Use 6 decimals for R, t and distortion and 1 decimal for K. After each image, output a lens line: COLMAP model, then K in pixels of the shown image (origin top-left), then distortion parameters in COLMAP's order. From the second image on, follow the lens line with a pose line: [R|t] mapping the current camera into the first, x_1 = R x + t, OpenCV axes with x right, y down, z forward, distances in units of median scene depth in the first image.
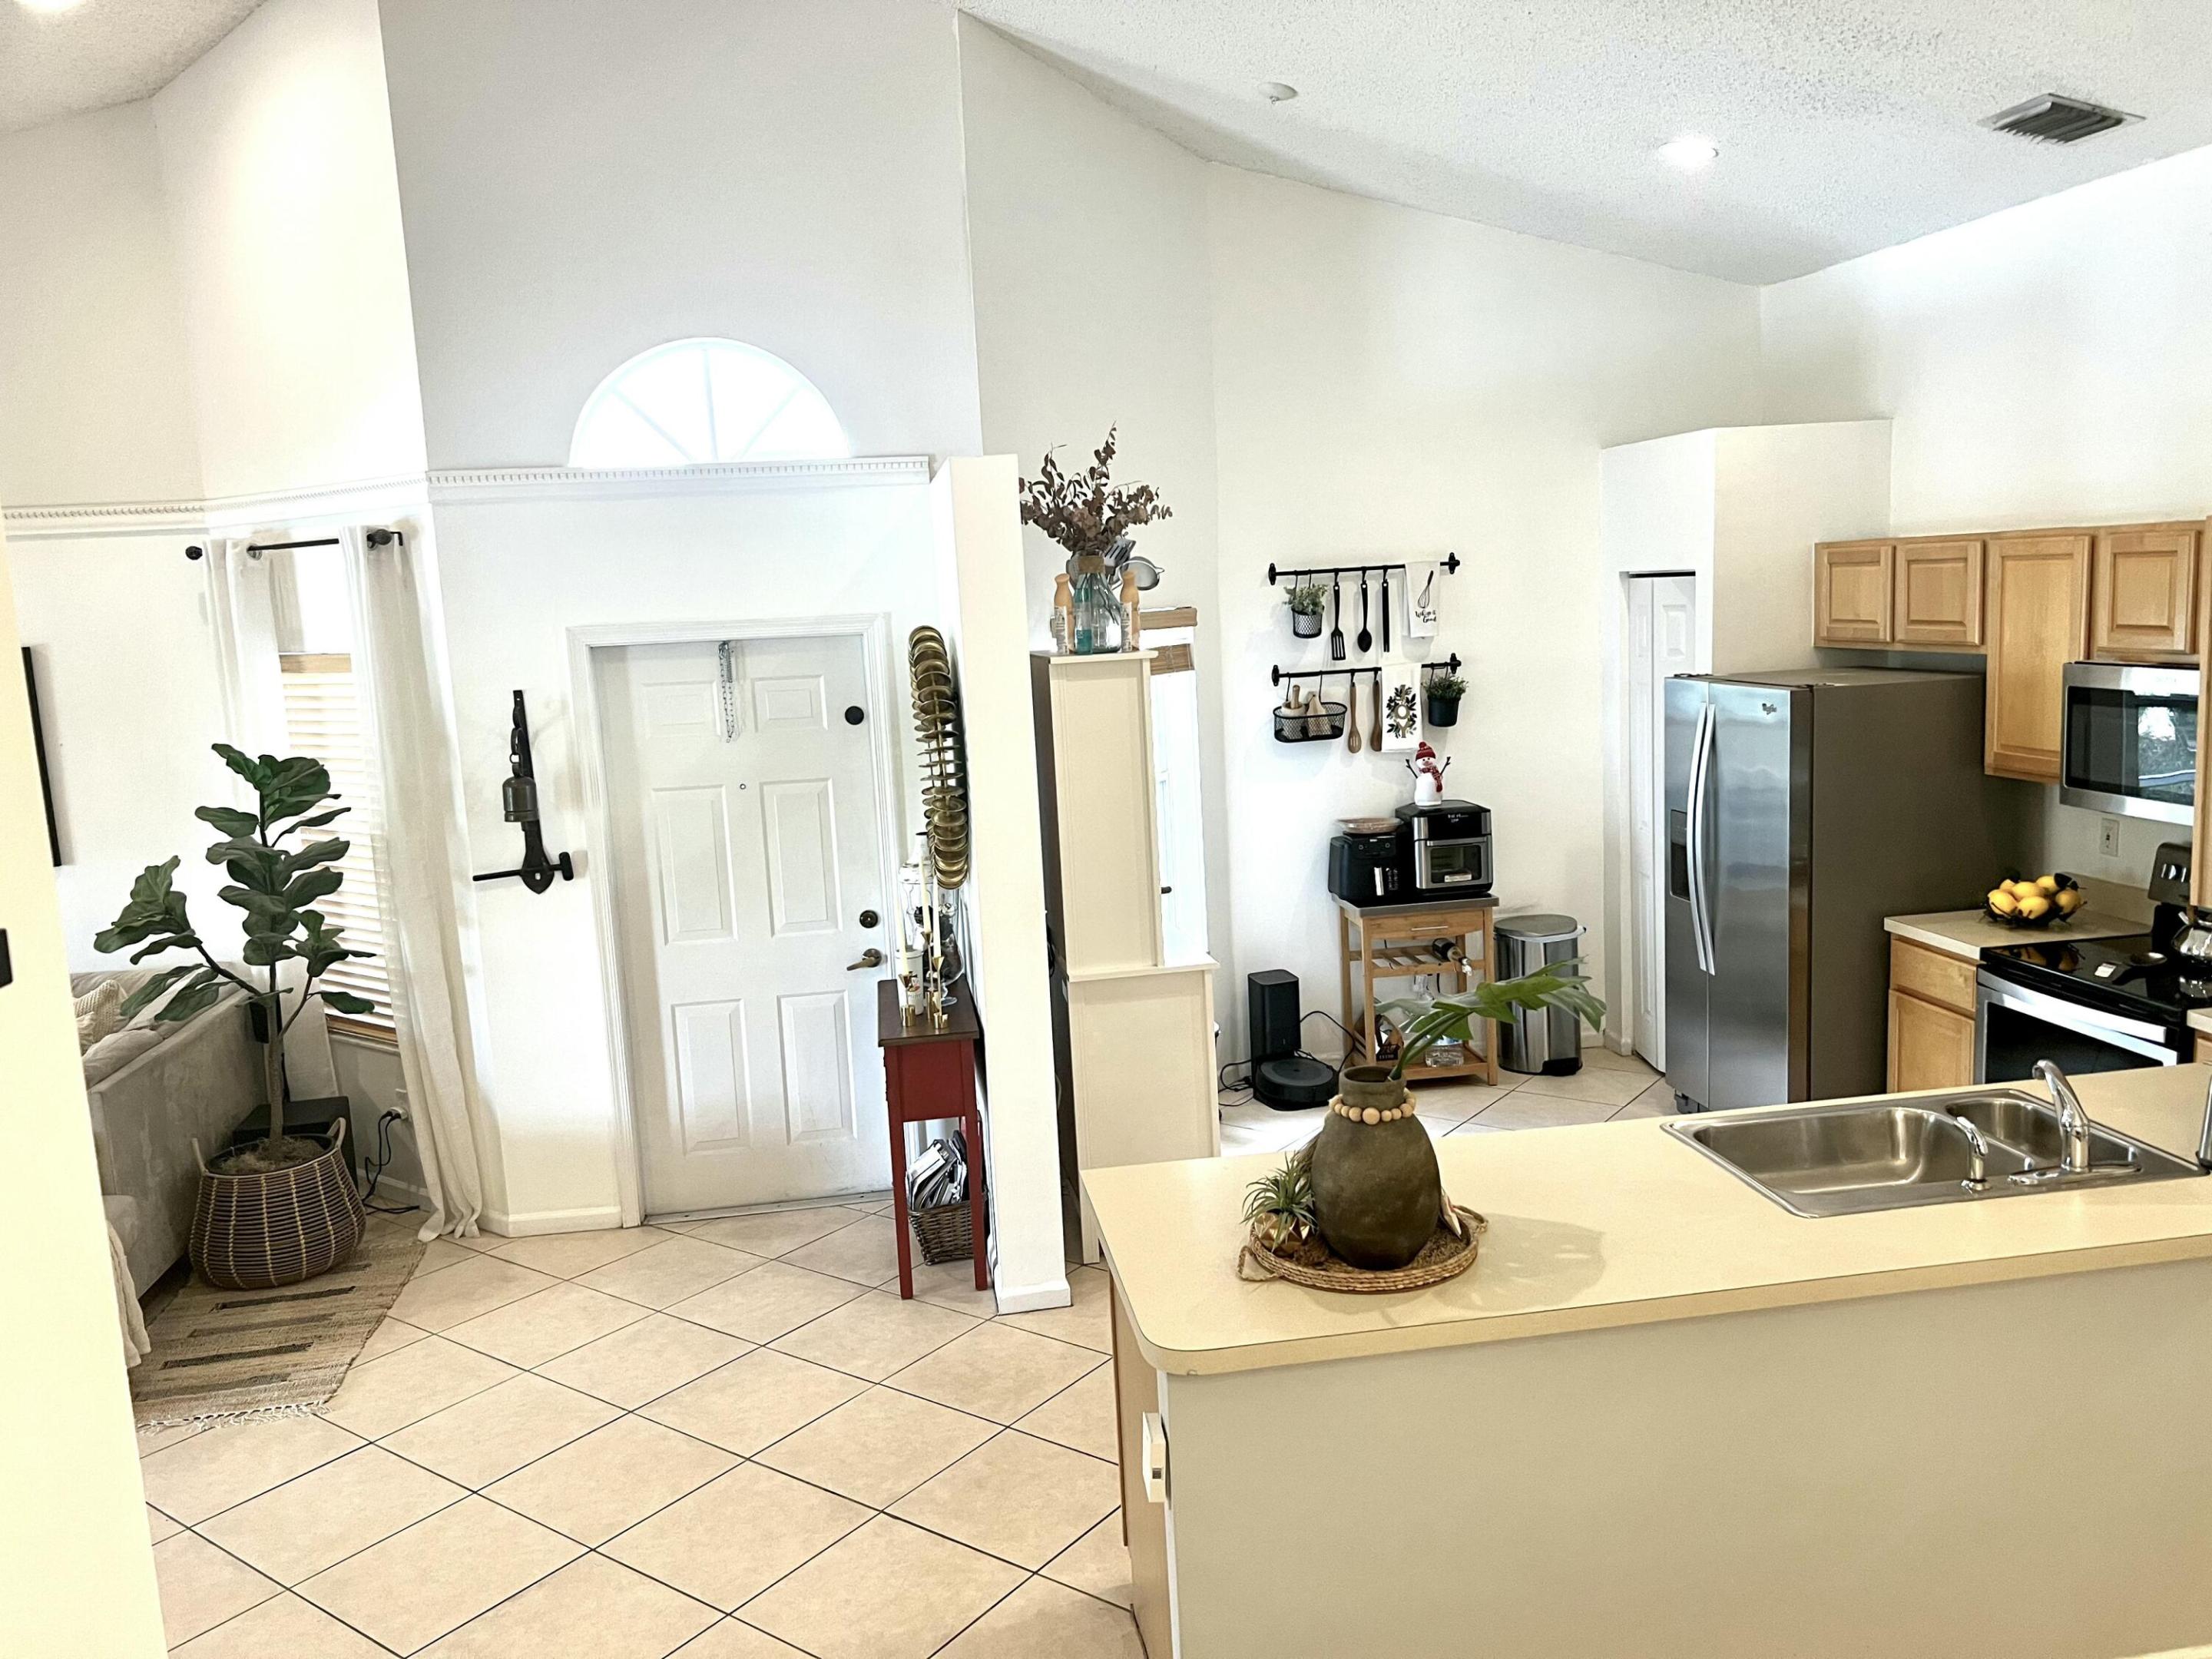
lens RADIAL K [[1678.3, 0, 1111.5], [0, 1678.3, 835.7], [0, 0, 1]] dist [0.052379, -0.055613]
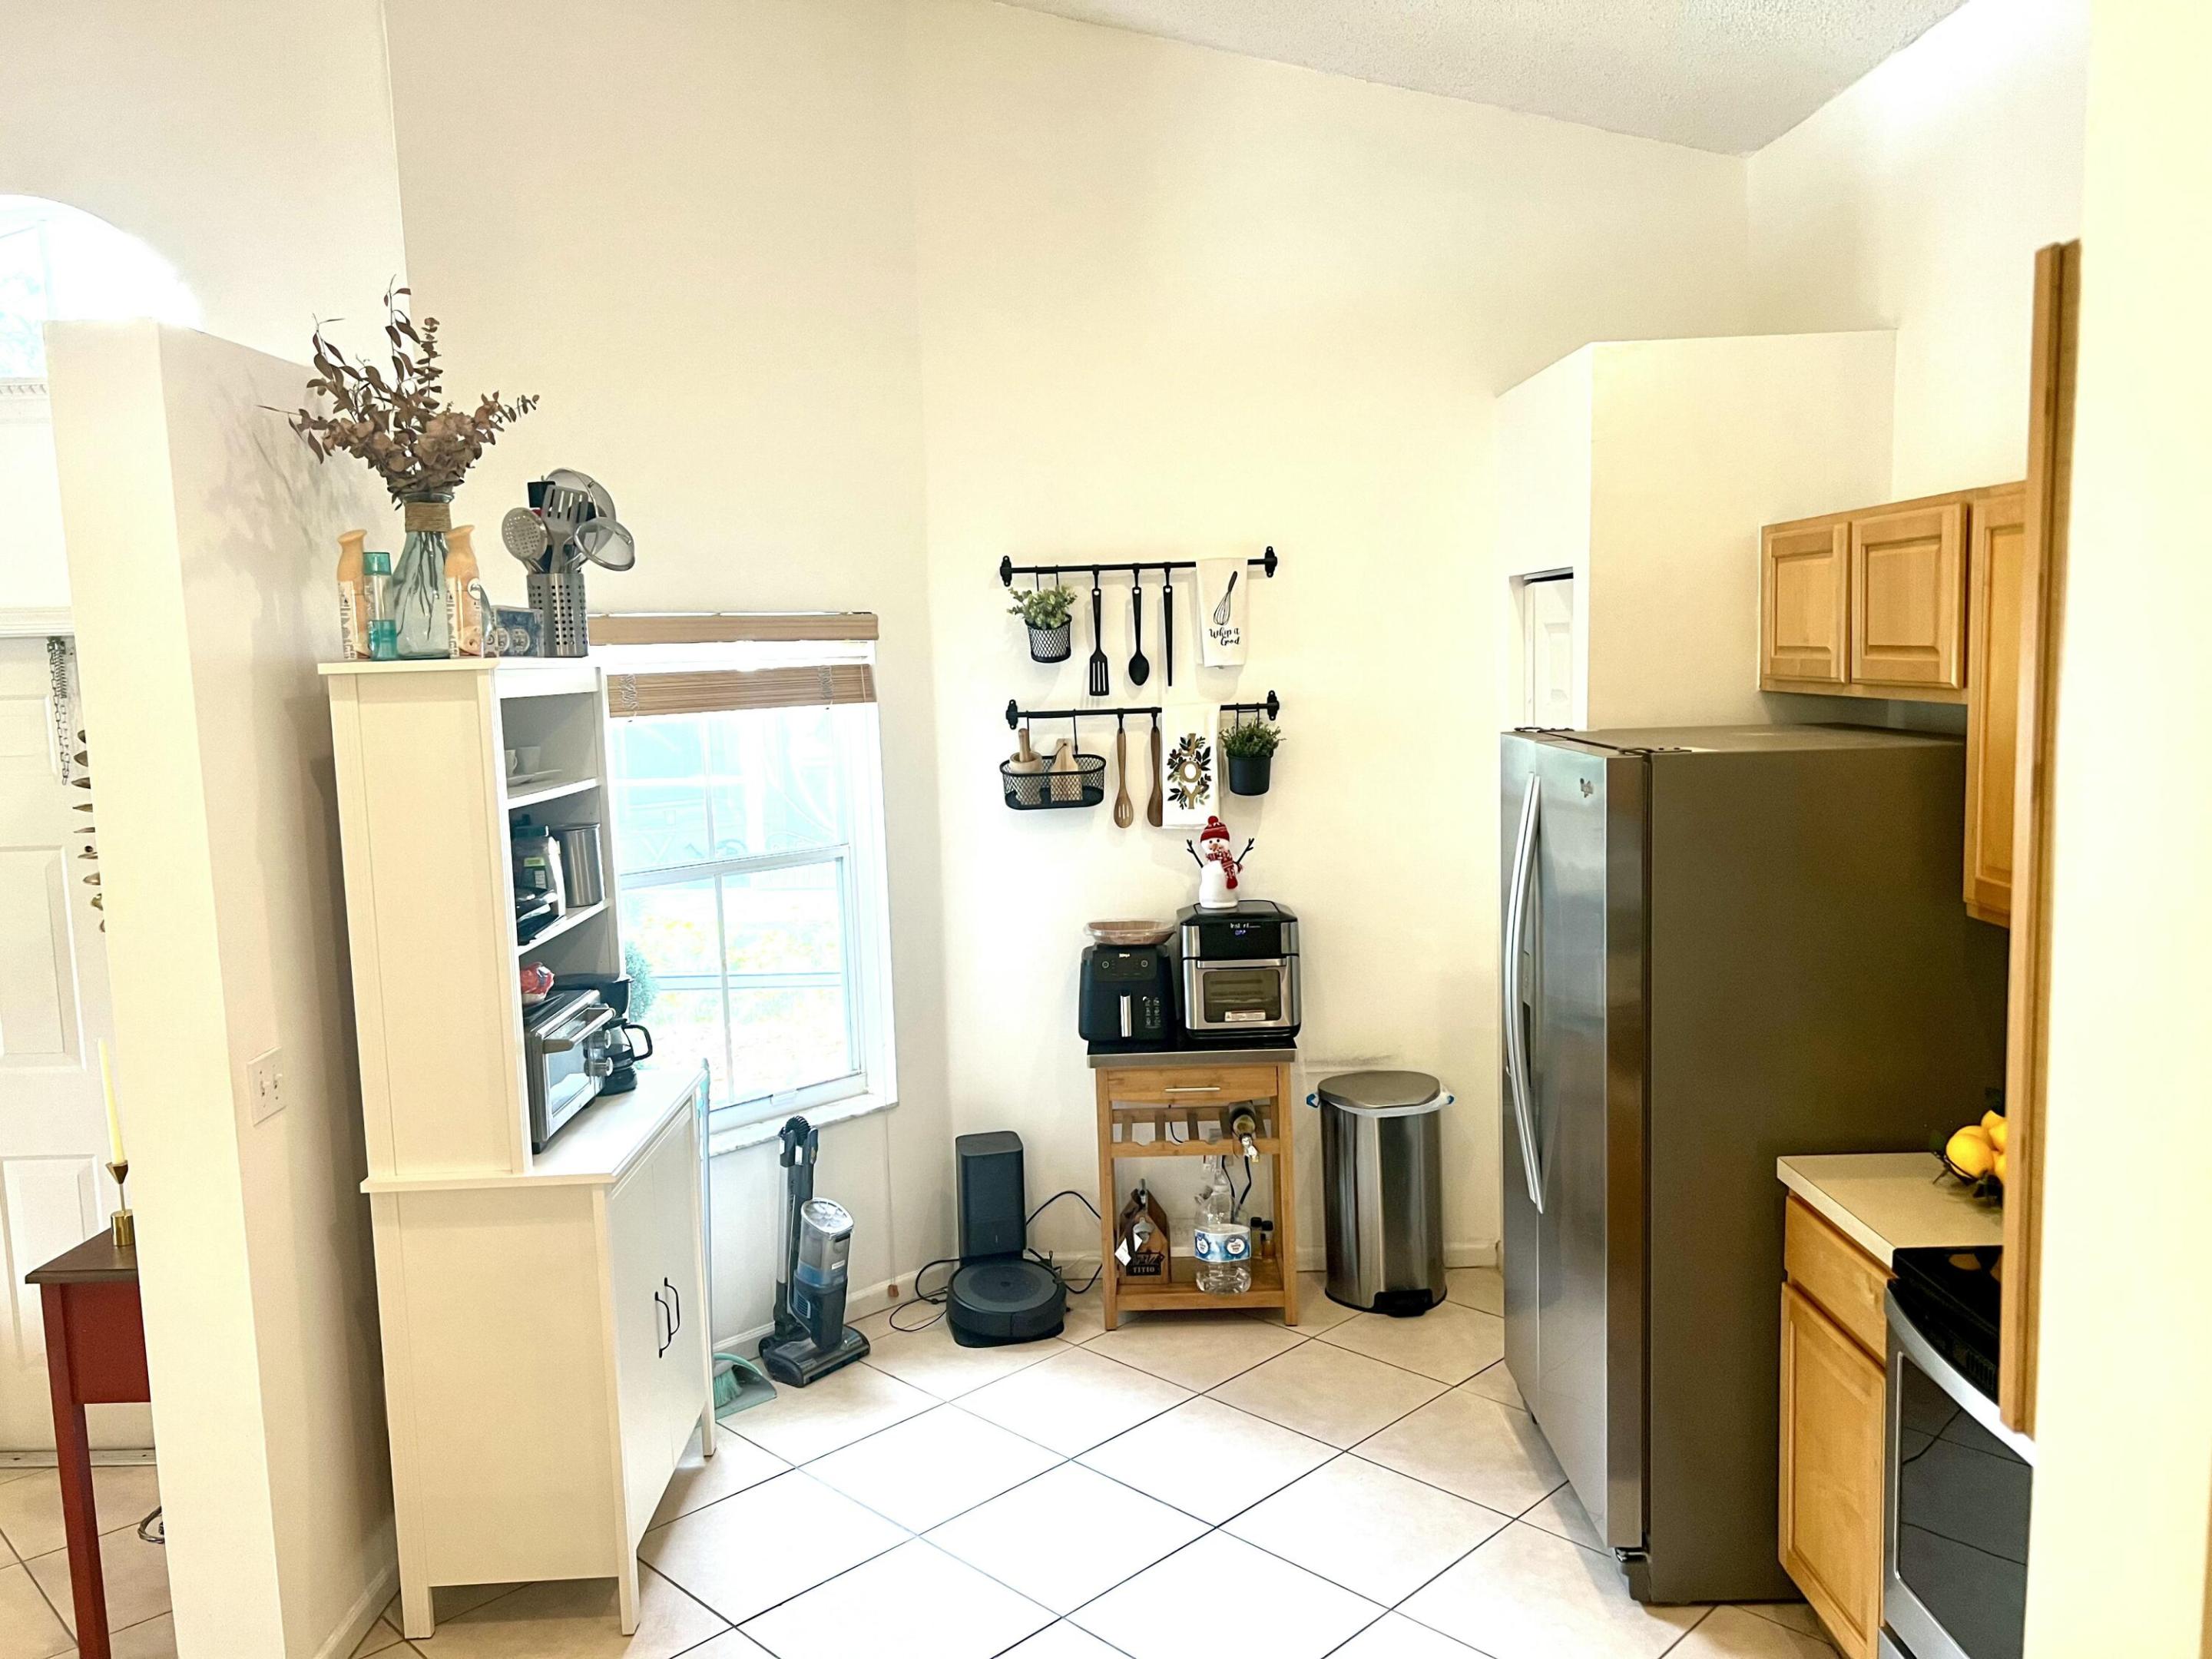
lens RADIAL K [[1678.3, 0, 1104.7], [0, 1678.3, 839.5], [0, 0, 1]] dist [0.052379, -0.055613]
pose [[0.988429, 0.038192, -0.146797, 0.245248], [-0.041946, 0.998865, -0.022559, -0.028868], [0.145769, 0.028455, 0.988909, 0.311190]]
